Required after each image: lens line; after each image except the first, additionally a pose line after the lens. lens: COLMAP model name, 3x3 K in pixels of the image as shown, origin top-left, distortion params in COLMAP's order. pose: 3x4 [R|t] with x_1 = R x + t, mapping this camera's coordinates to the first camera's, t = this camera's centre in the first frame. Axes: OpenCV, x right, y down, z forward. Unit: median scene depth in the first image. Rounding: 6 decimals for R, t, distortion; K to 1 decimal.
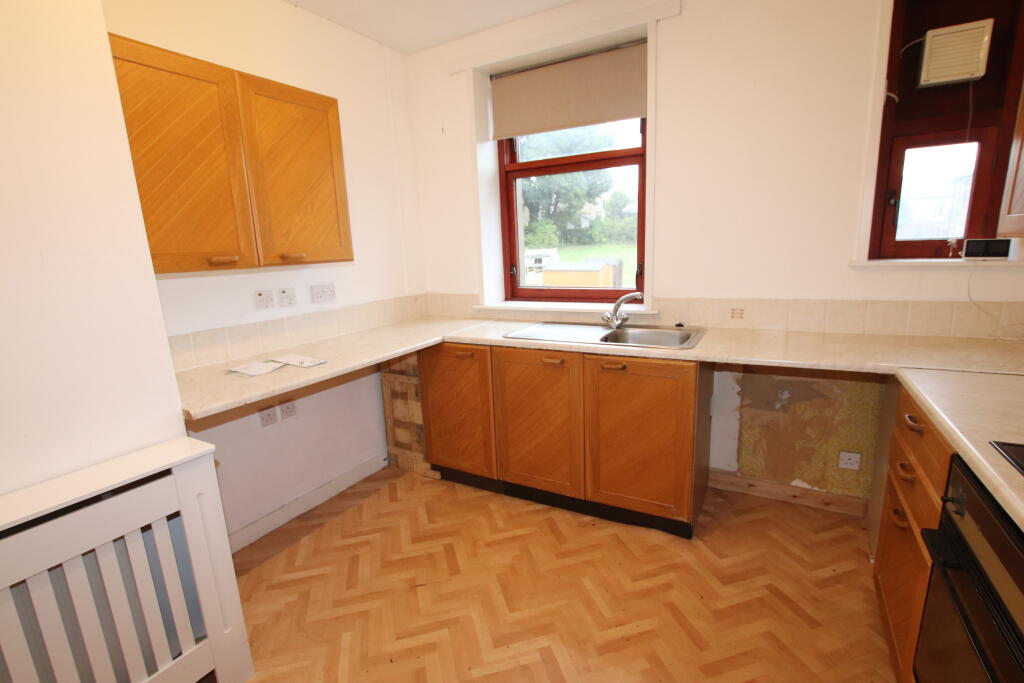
lens RADIAL K [[474.5, 0, 514.8], [0, 474.5, 349.5], [0, 0, 1]] dist [-0.022521, 0.000951]
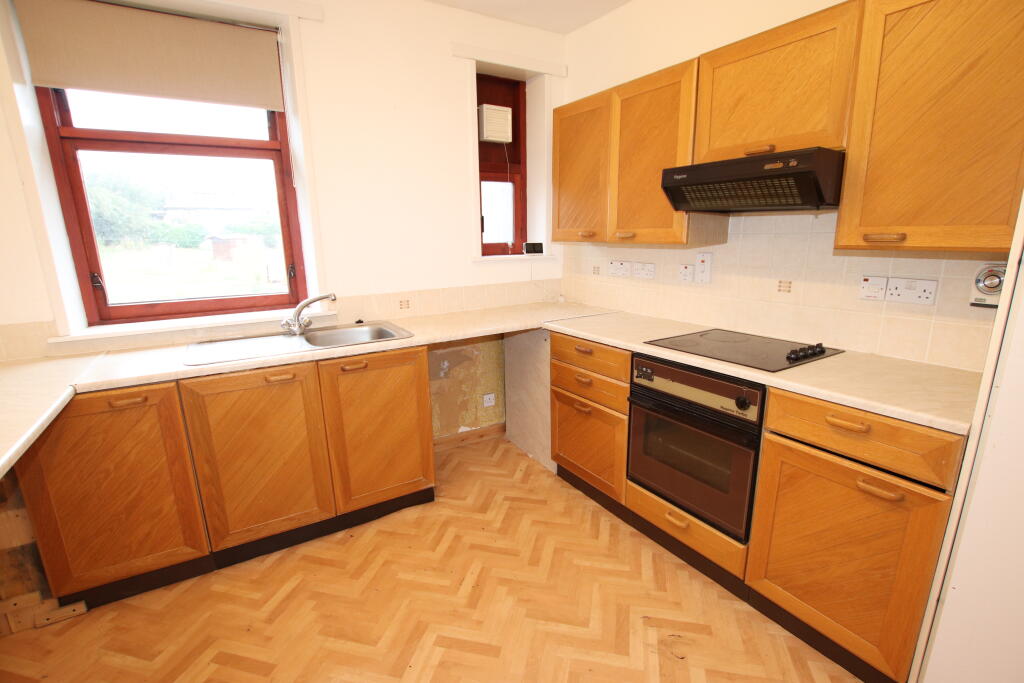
lens RADIAL K [[474.5, 0, 514.8], [0, 474.5, 349.5], [0, 0, 1]] dist [-0.022521, 0.000951]
pose [[0.488348, -0.171210, 0.855689, -0.433599], [0.184316, 0.978680, 0.090628, -0.024793], [-0.852962, 0.113459, 0.509493, 0.193209]]
